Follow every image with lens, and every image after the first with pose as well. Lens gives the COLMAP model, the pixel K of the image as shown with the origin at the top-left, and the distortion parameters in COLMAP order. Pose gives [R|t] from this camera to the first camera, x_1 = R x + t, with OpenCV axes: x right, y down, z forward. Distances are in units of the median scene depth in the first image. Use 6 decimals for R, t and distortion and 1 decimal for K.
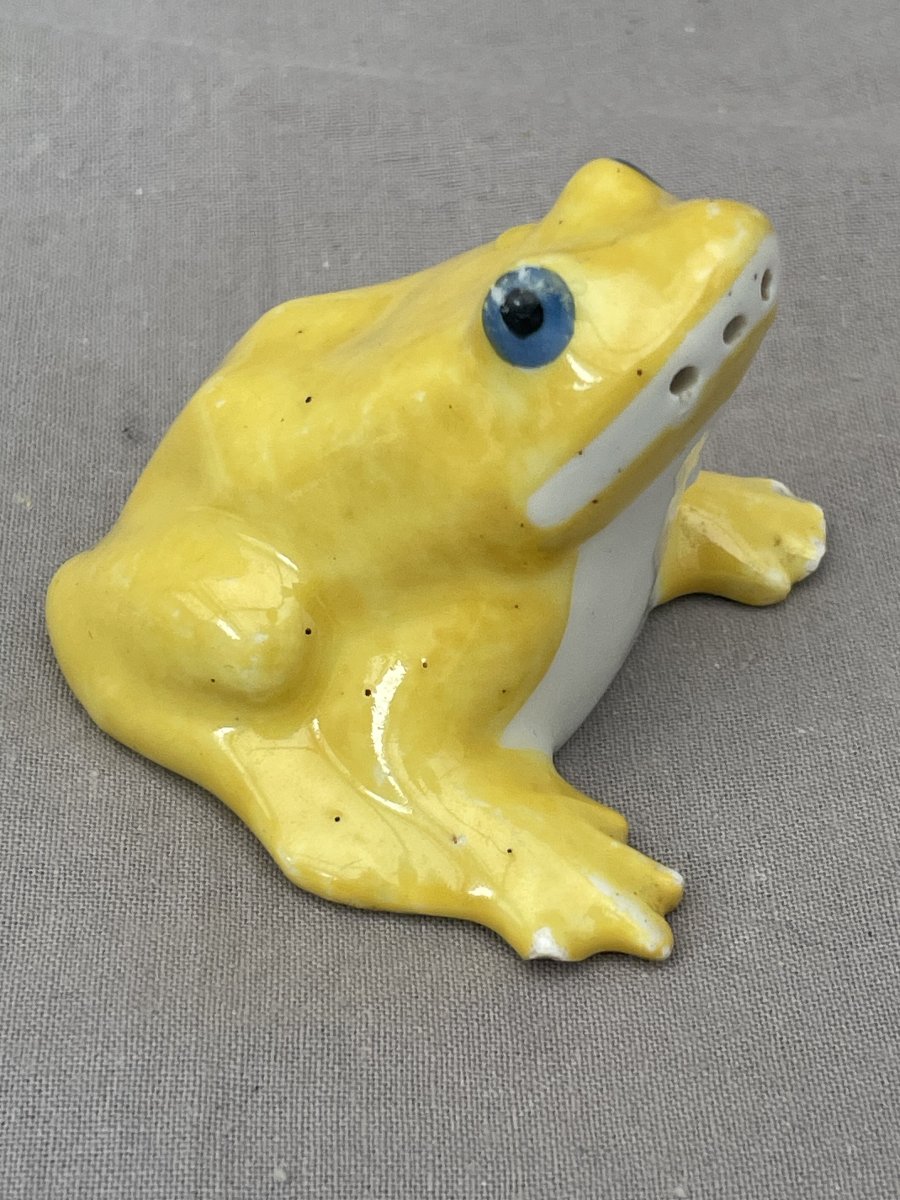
lens RADIAL K [[2574.5, 0, 450.0], [0, 2574.5, 600.0], [0, 0, 1]] dist [-0.019756, 2.745223]
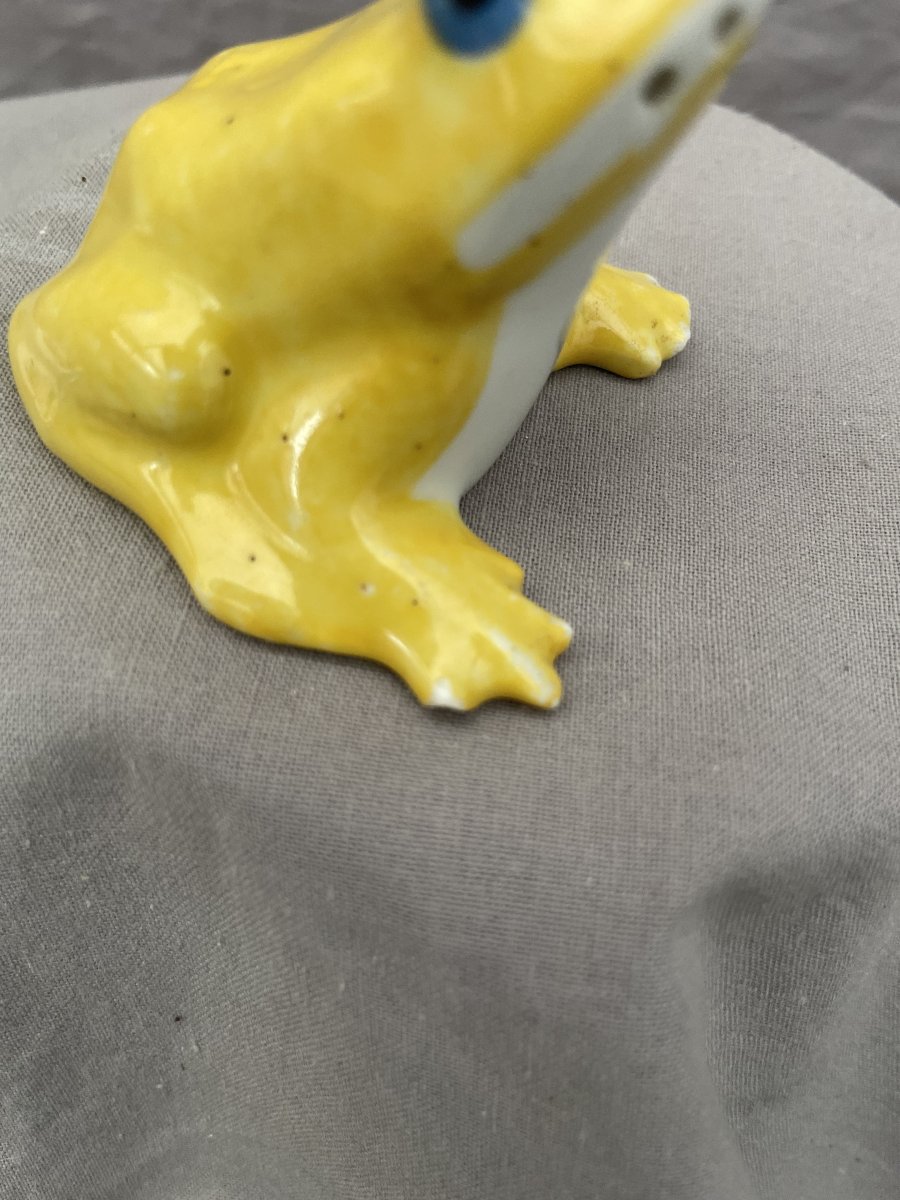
lens RADIAL K [[934.3, 0, 450.0], [0, 934.3, 600.0], [0, 0, 1]] dist [0.000532, -0.002233]
pose [[0.995963, 0.049492, 0.074885, 0.008912], [-0.065573, 0.970870, 0.230458, 0.008747], [-0.061298, -0.234438, 0.970197, 0.642656]]
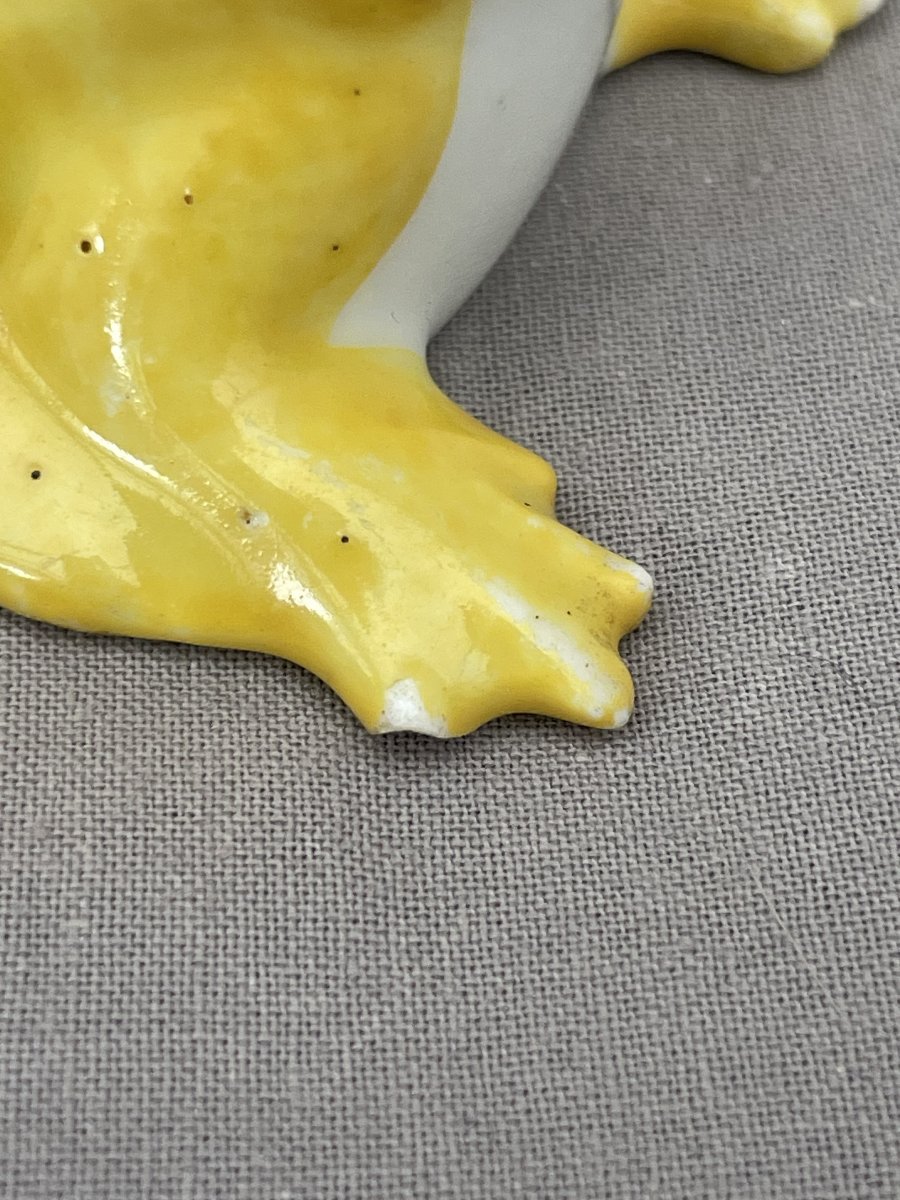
lens RADIAL K [[2556.9, 0, 450.0], [0, 2556.9, 600.0], [0, 0, 1]] dist [-0.043947, 0.204019]
pose [[0.999386, -0.005755, 0.034568, 0.027388], [-0.002533, 0.971981, 0.235048, -0.020302], [-0.034952, -0.234991, 0.971369, 0.467442]]
